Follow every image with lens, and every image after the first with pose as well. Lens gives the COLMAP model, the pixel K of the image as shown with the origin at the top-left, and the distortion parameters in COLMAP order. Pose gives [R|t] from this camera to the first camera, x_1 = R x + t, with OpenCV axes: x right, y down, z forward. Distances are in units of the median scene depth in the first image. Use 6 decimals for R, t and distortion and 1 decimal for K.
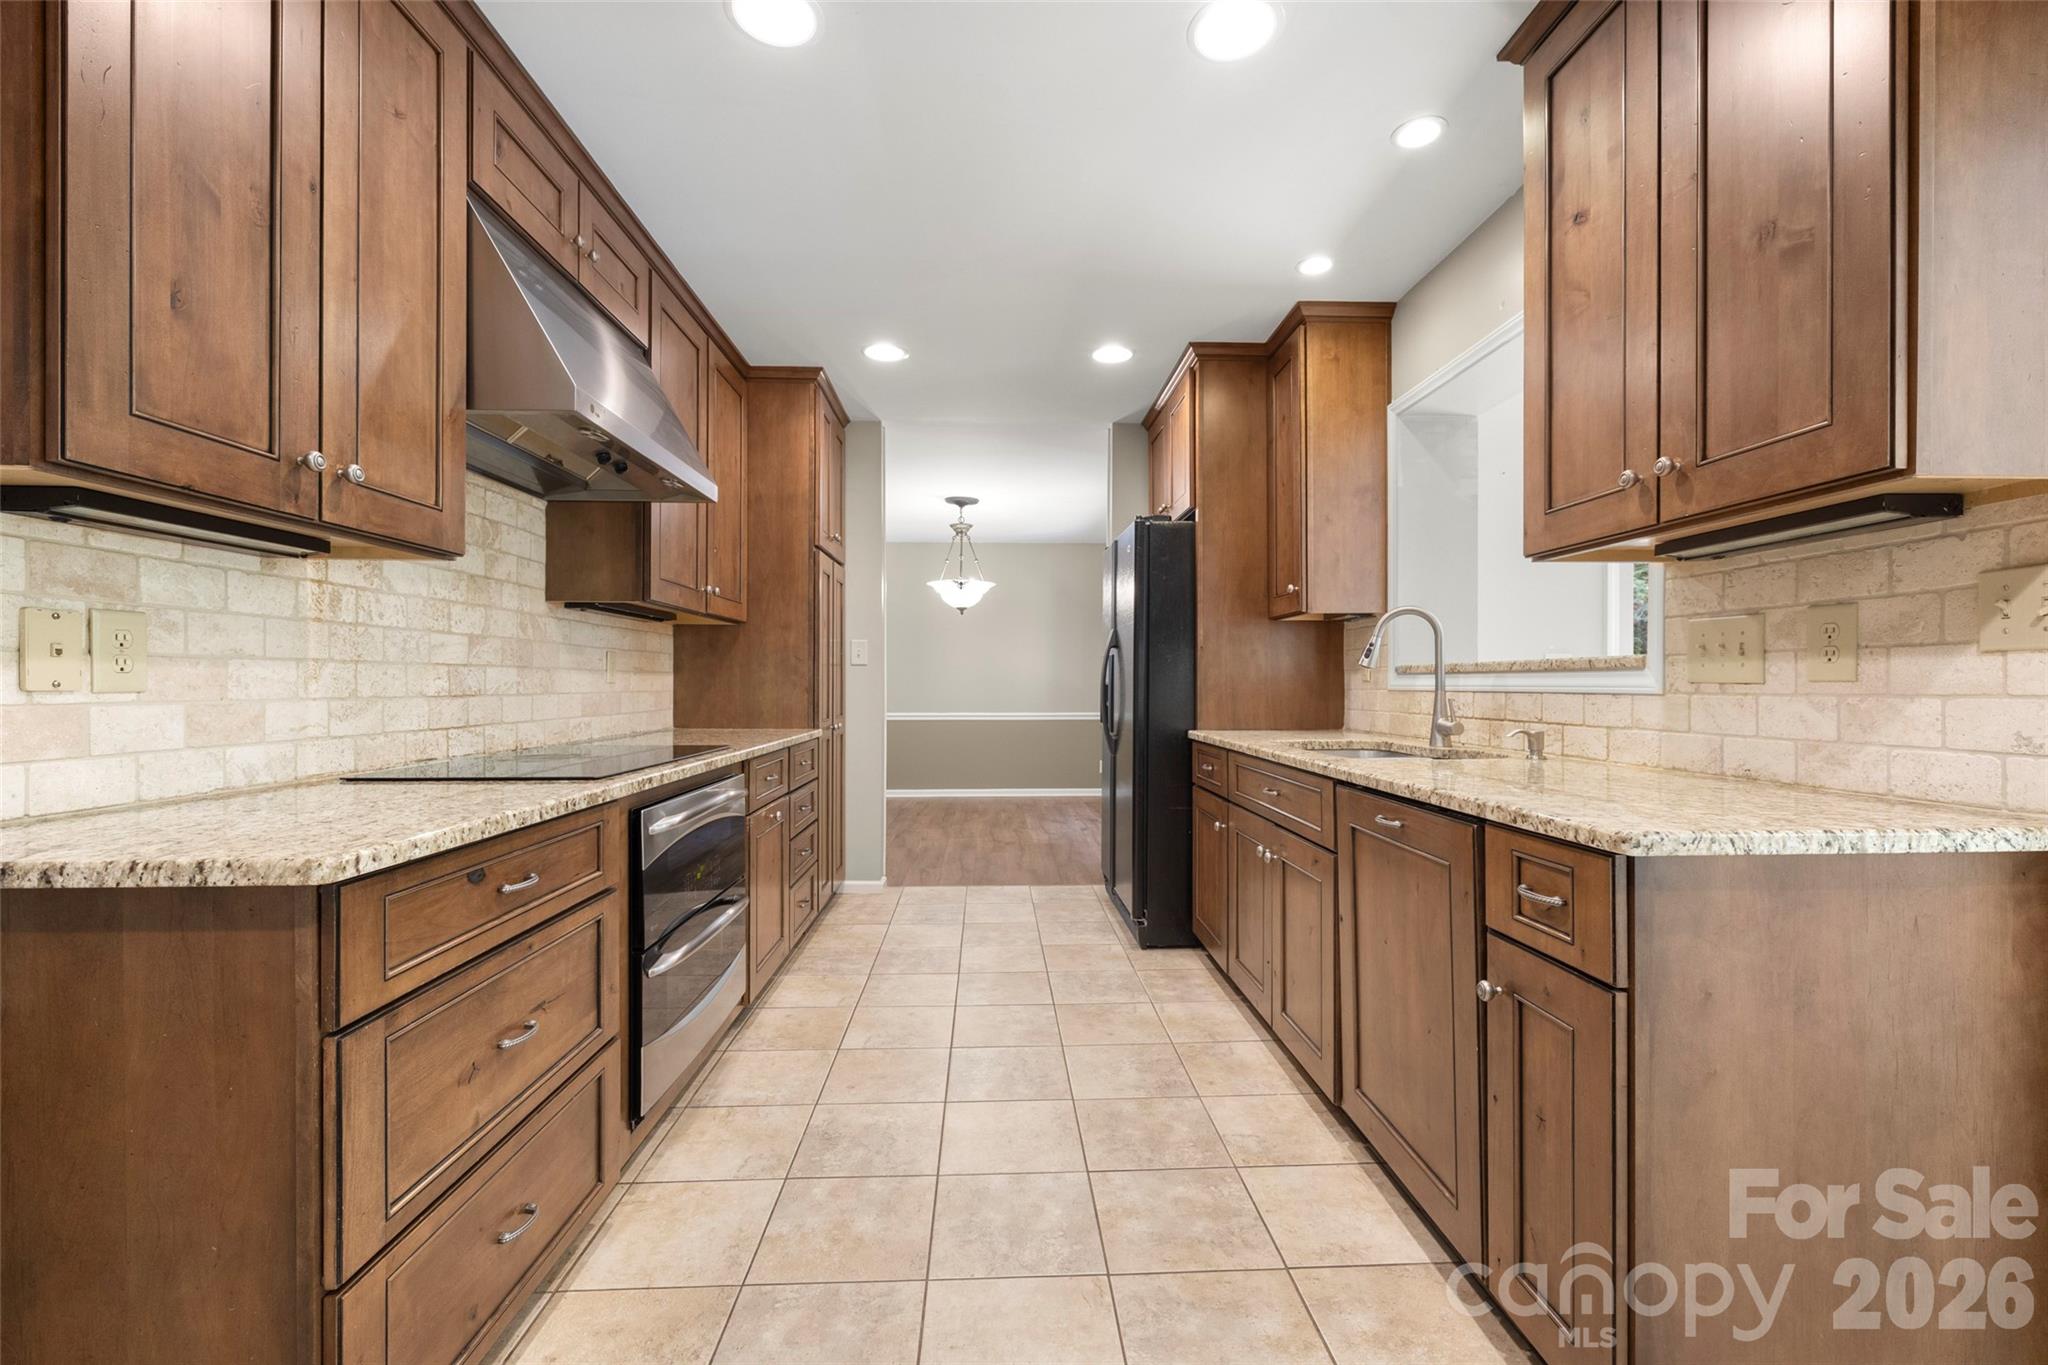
lens RADIAL K [[884.0, 0, 1026.7], [0, 884.0, 683.4], [0, 0, 1]] dist [0.005989, 0.000724]
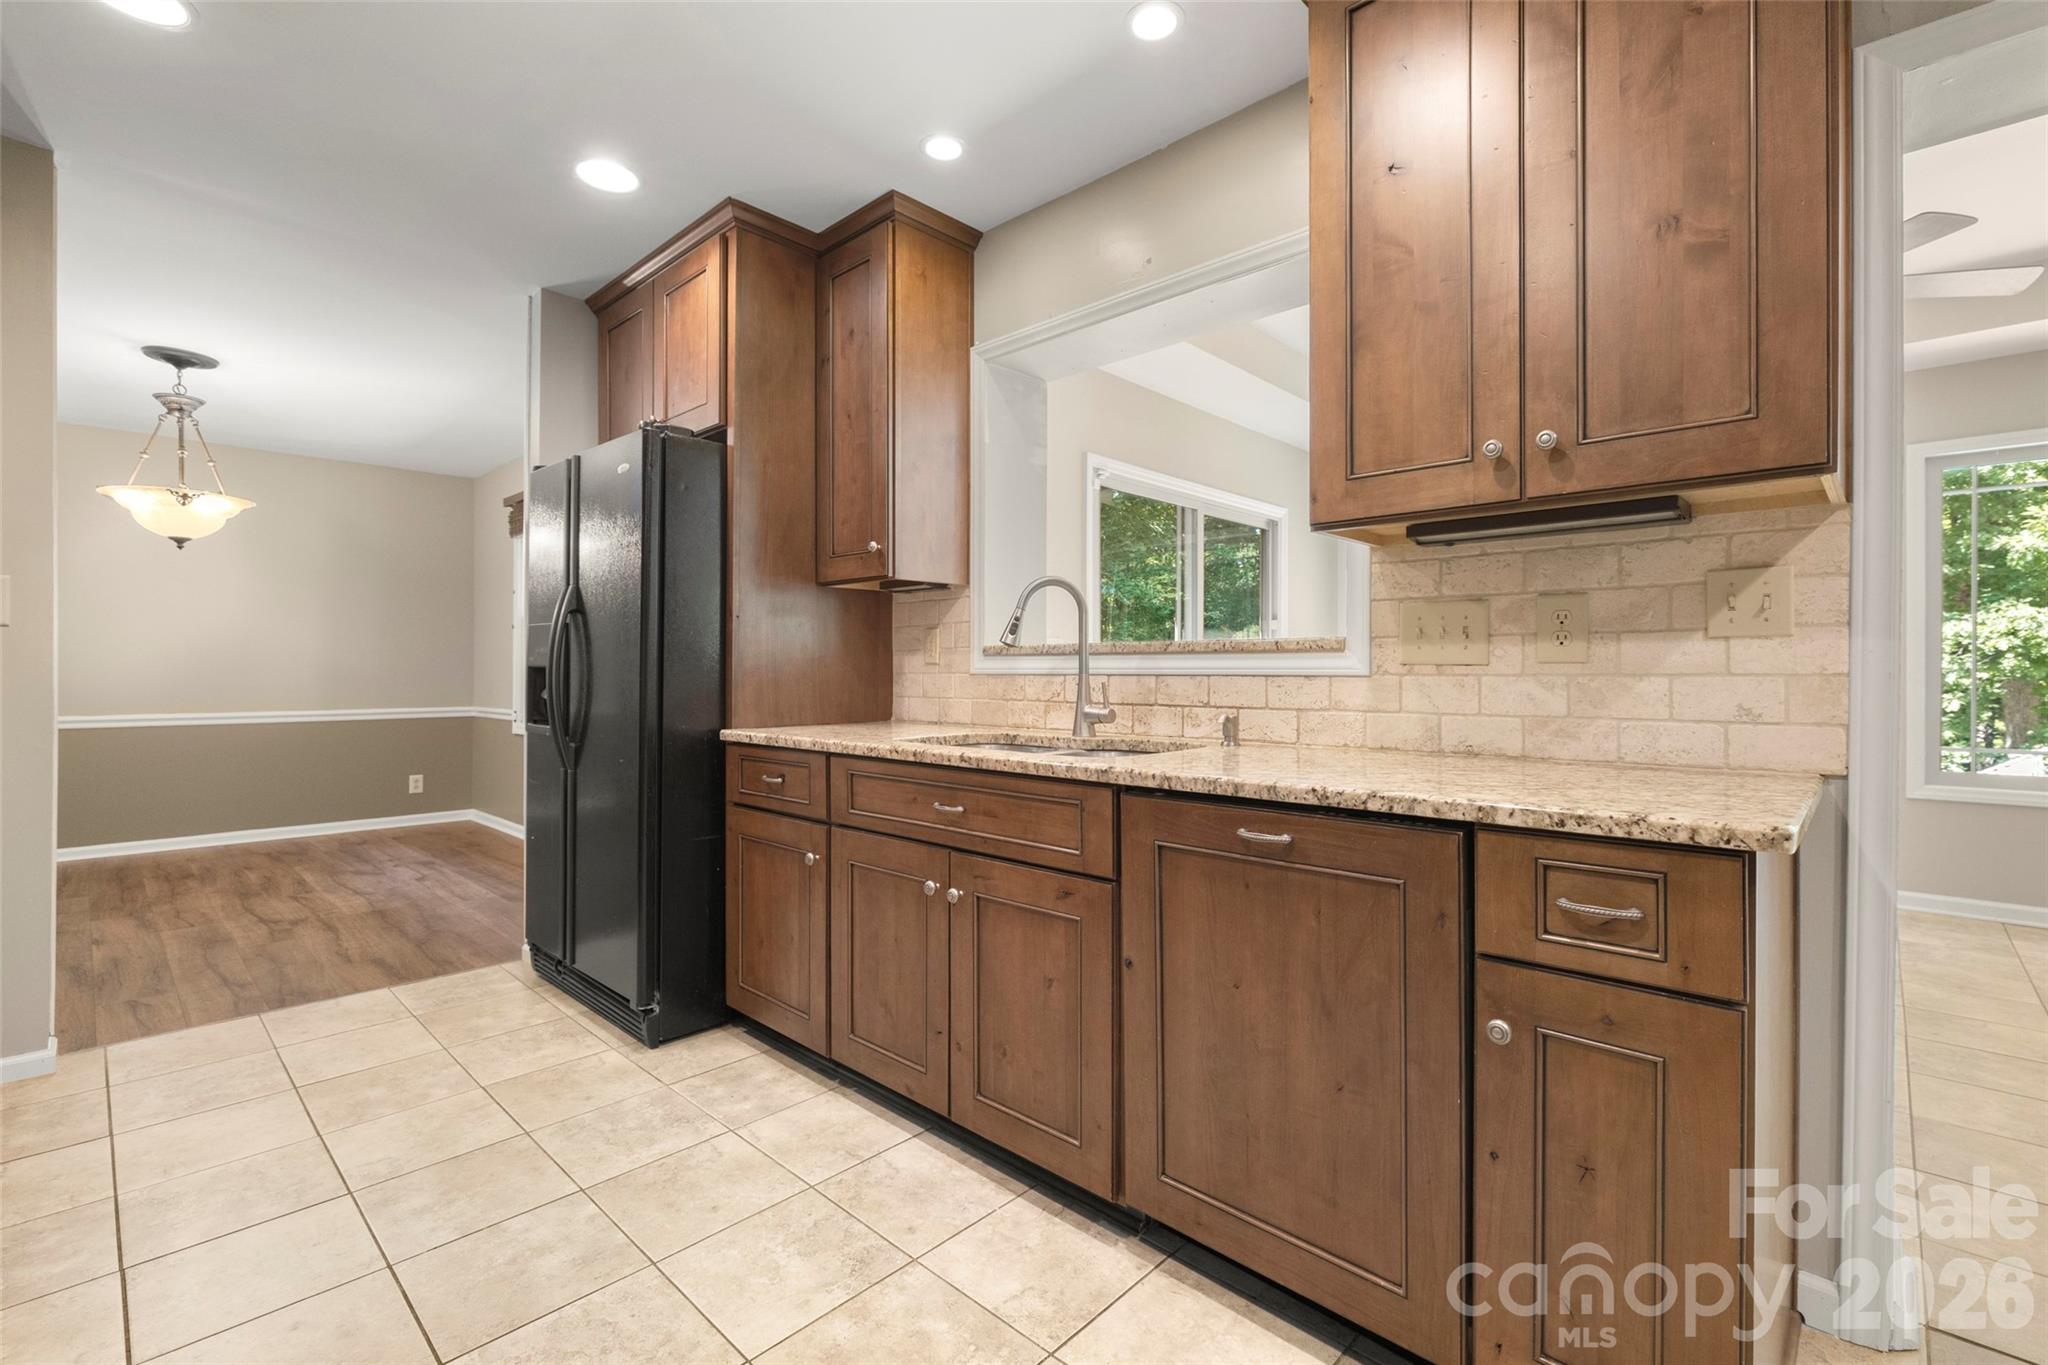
lens RADIAL K [[908.4, 0, 1040.6], [0, 908.4, 671.2], [0, 0, 1]] dist [-0.009153, 0.001874]
pose [[0.709742, 0.002619, 0.704456, -0.210225], [-0.002972, 0.999995, -0.000724, 0.006473], [-0.704455, -0.001579, 0.709747, 0.385362]]
